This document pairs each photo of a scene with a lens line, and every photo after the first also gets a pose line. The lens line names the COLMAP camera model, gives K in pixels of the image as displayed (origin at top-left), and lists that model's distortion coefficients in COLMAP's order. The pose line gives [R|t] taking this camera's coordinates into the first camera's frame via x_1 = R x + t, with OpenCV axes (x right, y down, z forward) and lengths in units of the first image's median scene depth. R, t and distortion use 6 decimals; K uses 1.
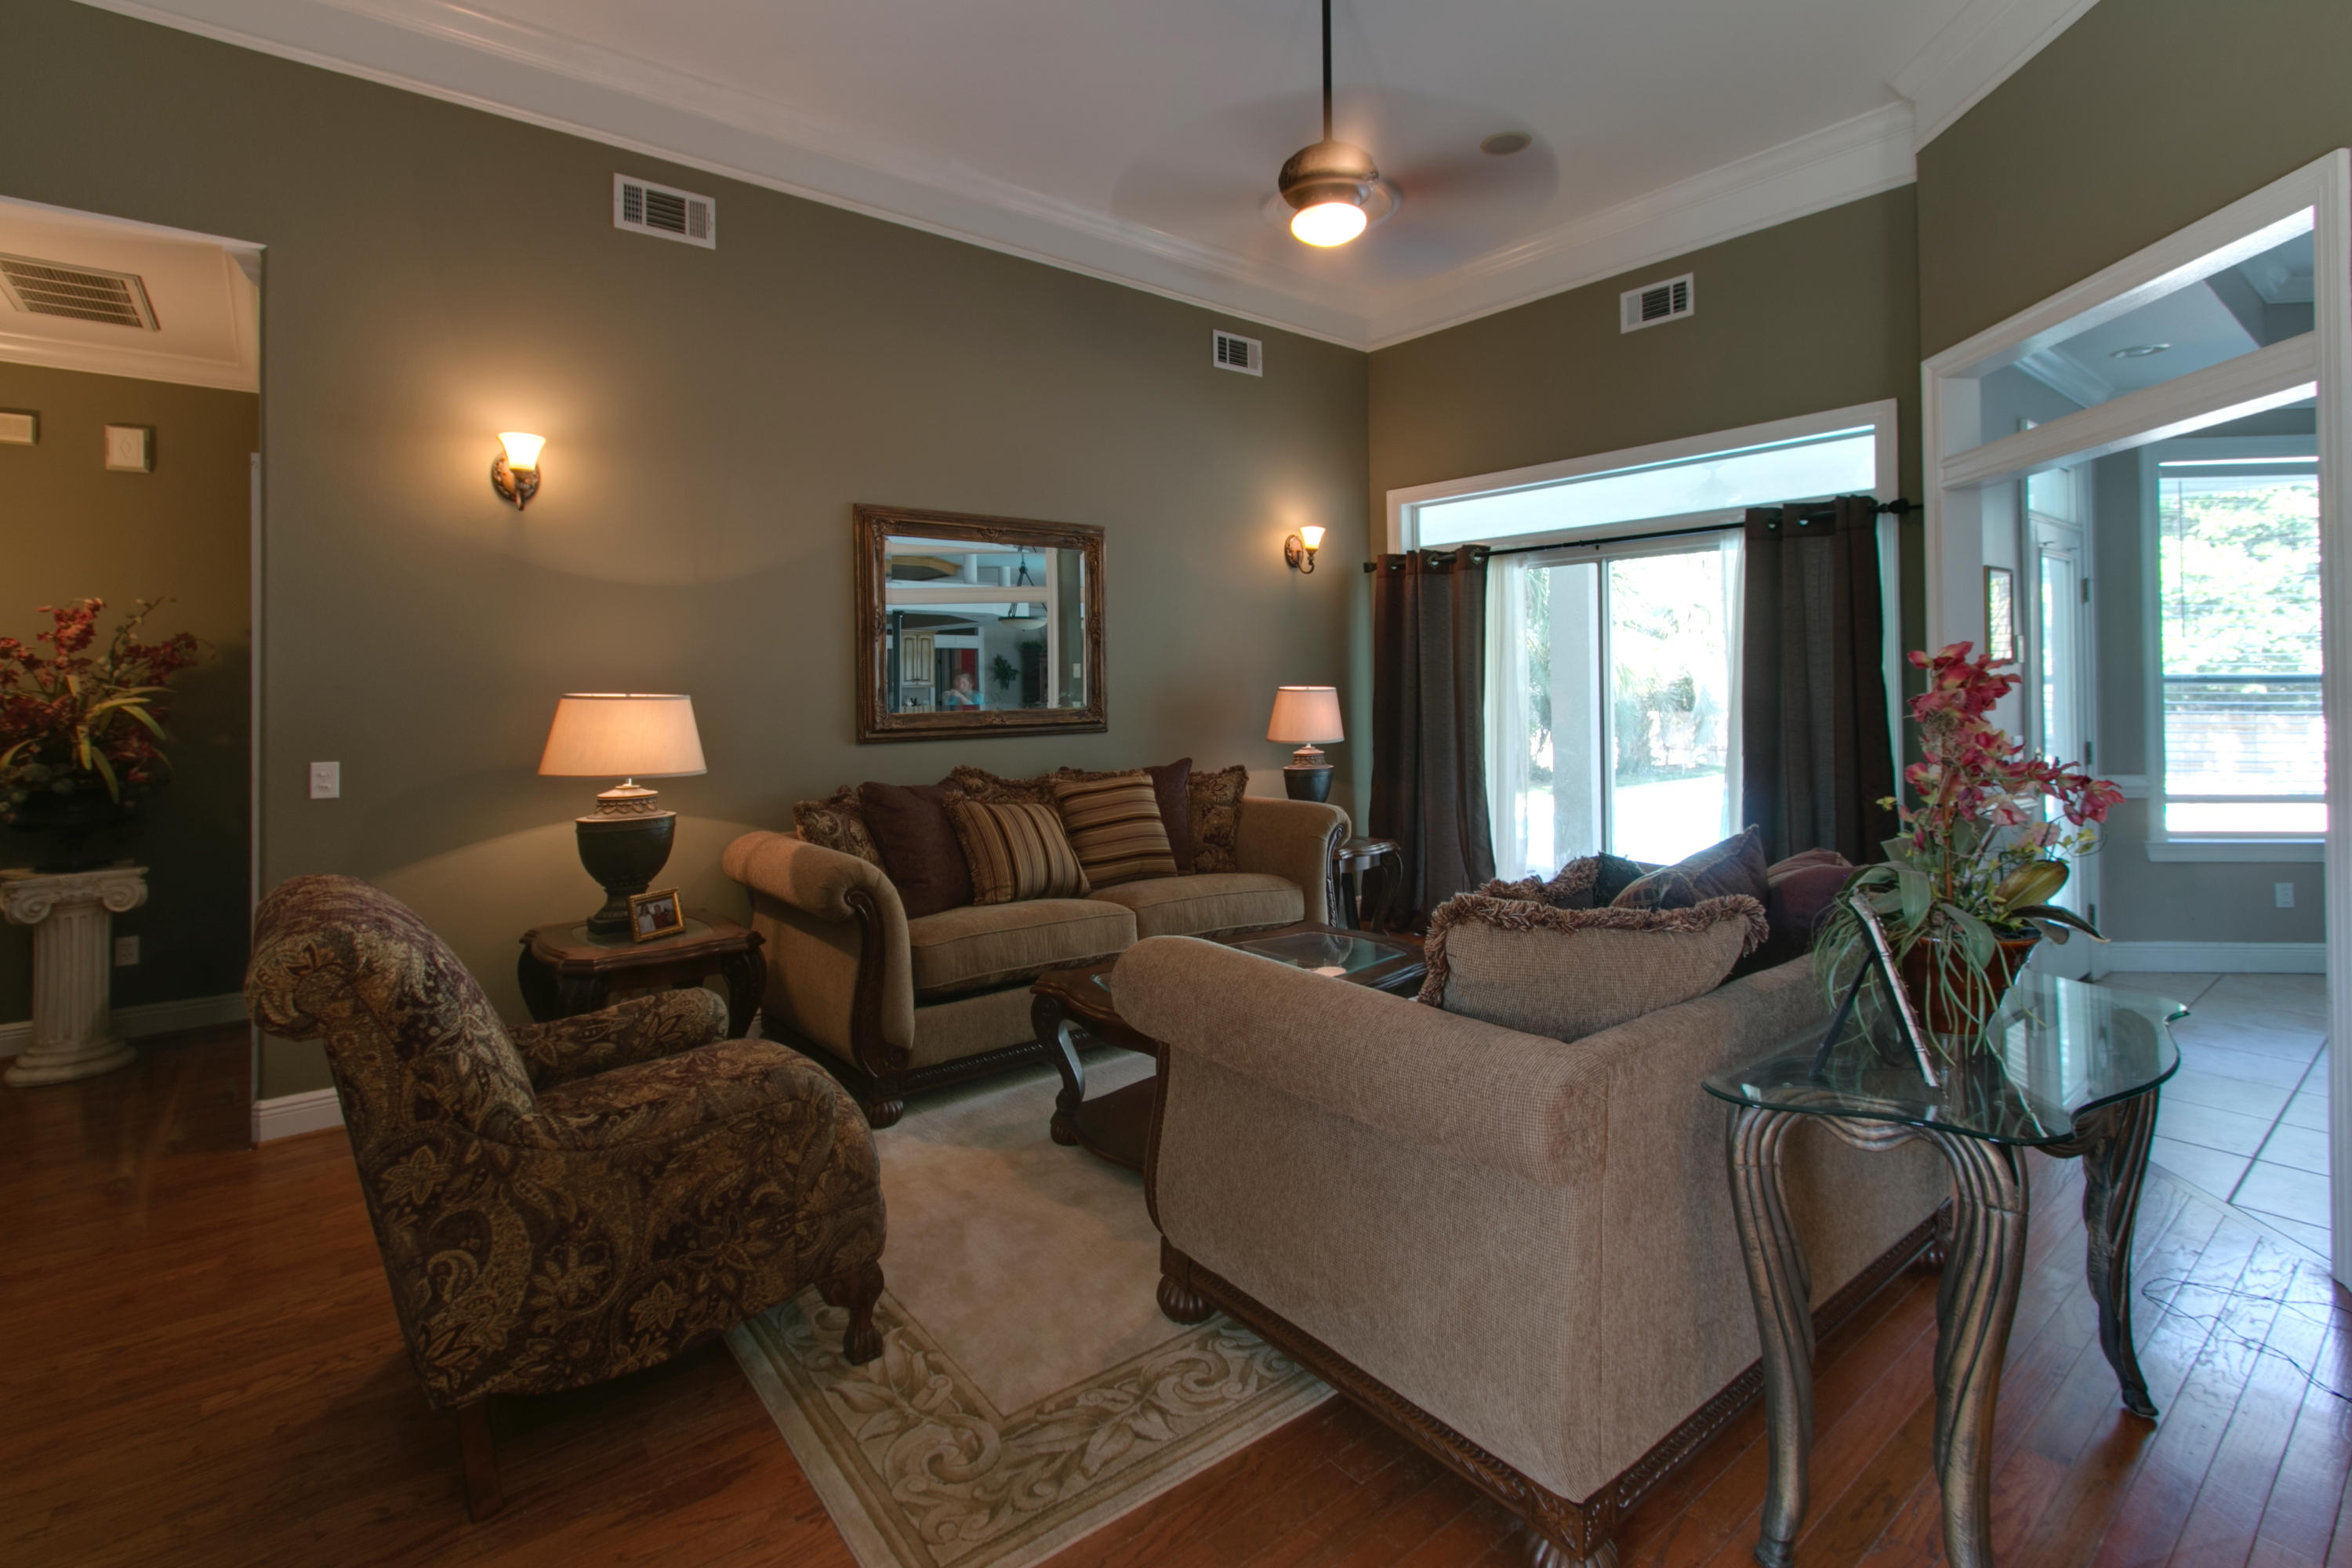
lens RADIAL K [[1106.0, 0, 1167.9], [0, 1106.0, 707.6], [0, 0, 1]] dist [0.002319, 0.000230]
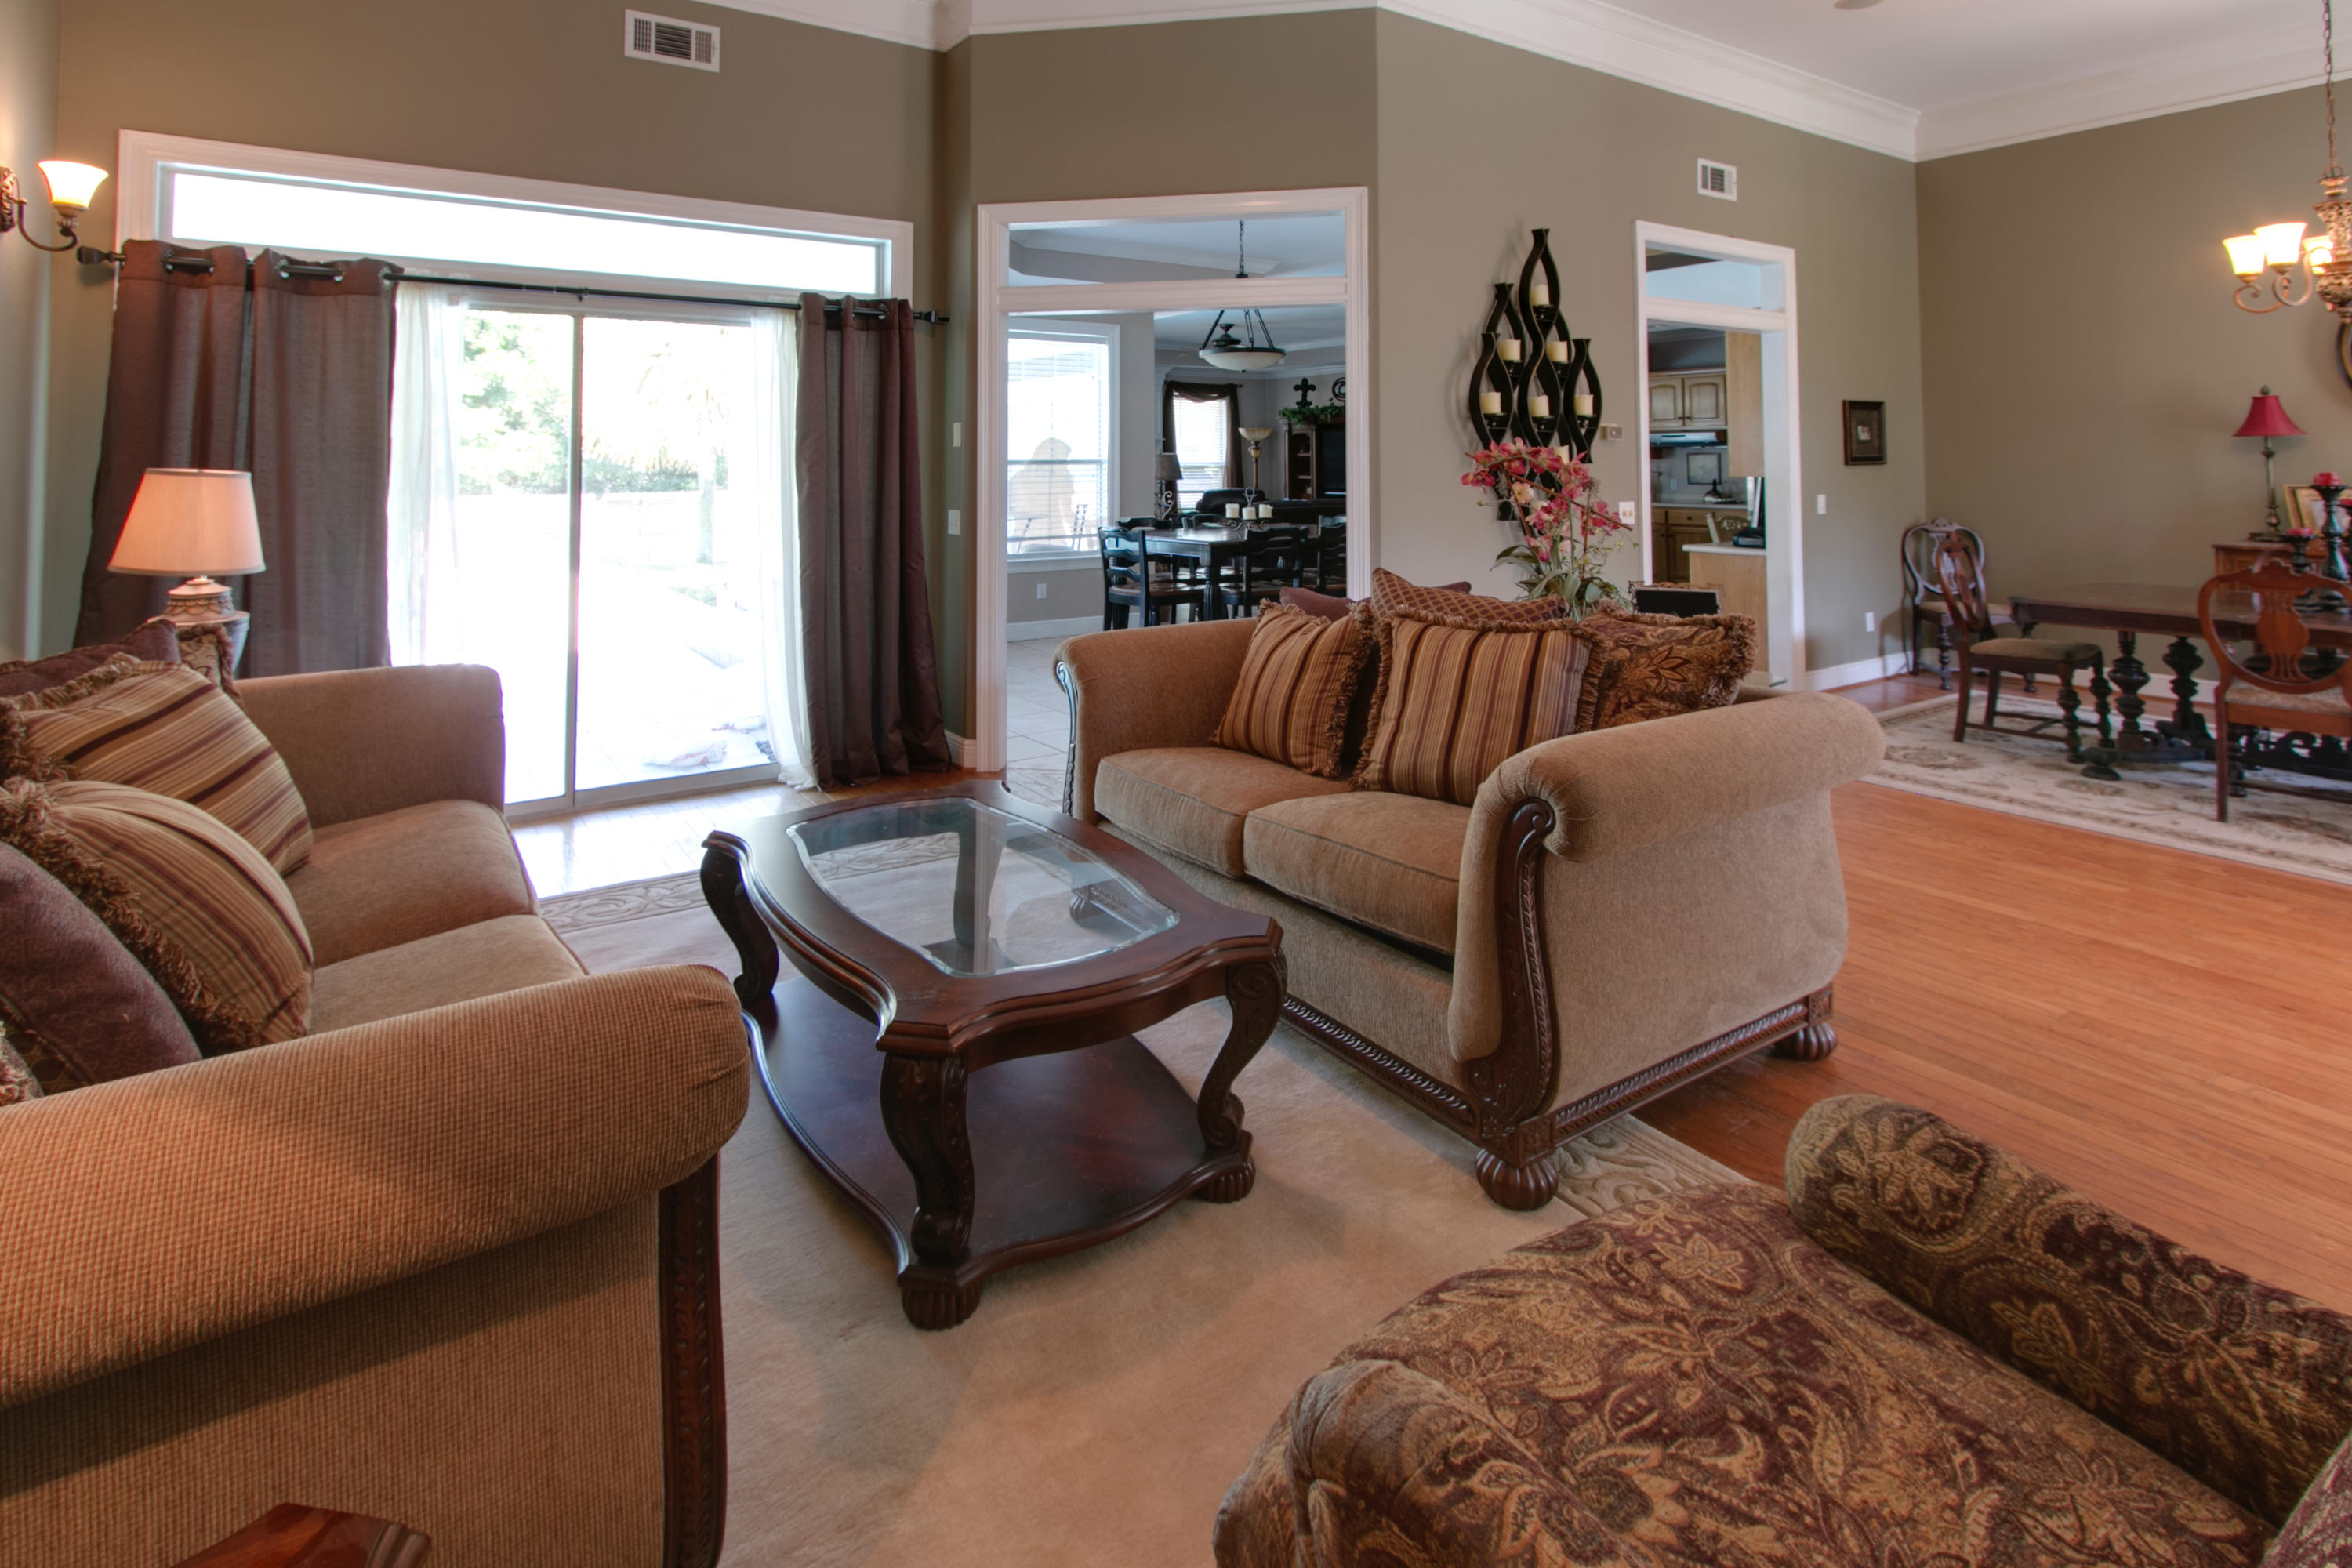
lens RADIAL K [[1119.1, 0, 1171.7], [0, 1119.1, 446.7], [0, 0, 1]] dist [0.001295, 0.000092]
pose [[0.108175, 0.016230, 0.993999, -0.461615], [0.020050, 0.999628, -0.018504, -0.012510], [-0.993930, 0.021931, 0.107810, 0.567770]]
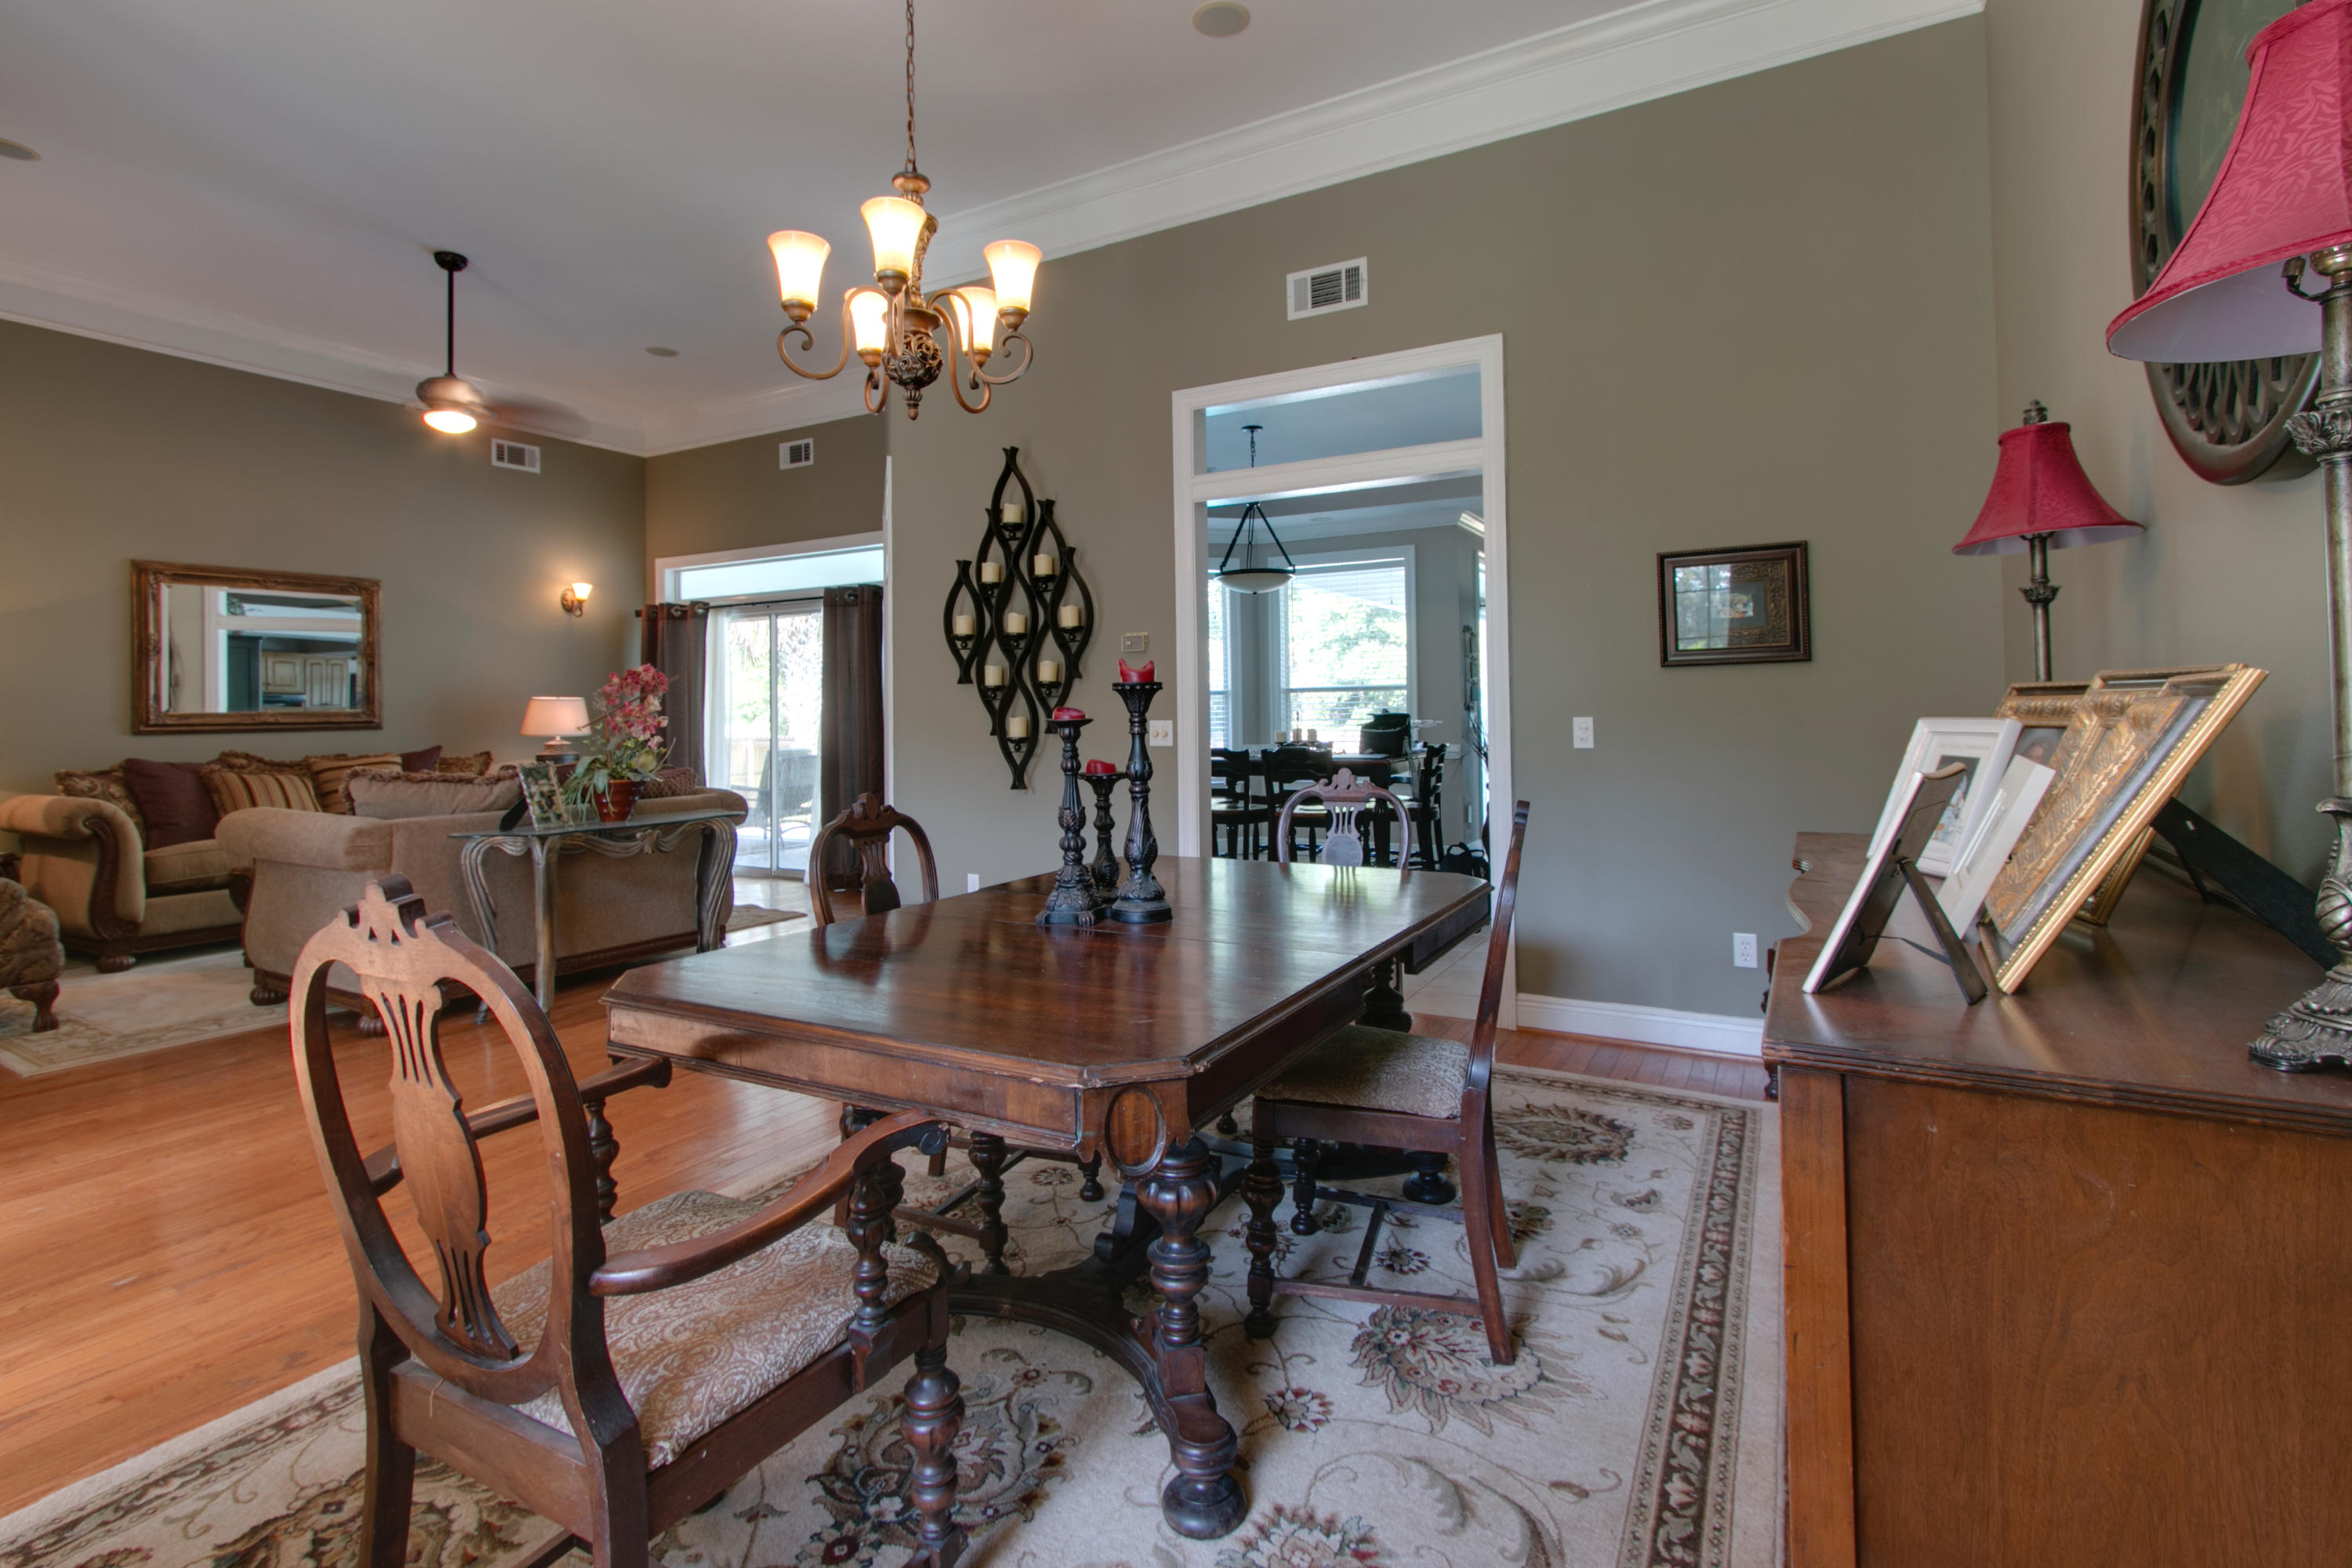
lens RADIAL K [[1106.0, 0, 1167.9], [0, 1106.0, 707.6], [0, 0, 1]] dist [0.002319, 0.000230]
pose [[0.930332, -0.000668, 0.366718, 0.398116], [0.011056, 0.999595, -0.026226, 0.048390], [-0.366552, 0.028454, 0.929962, -0.725136]]
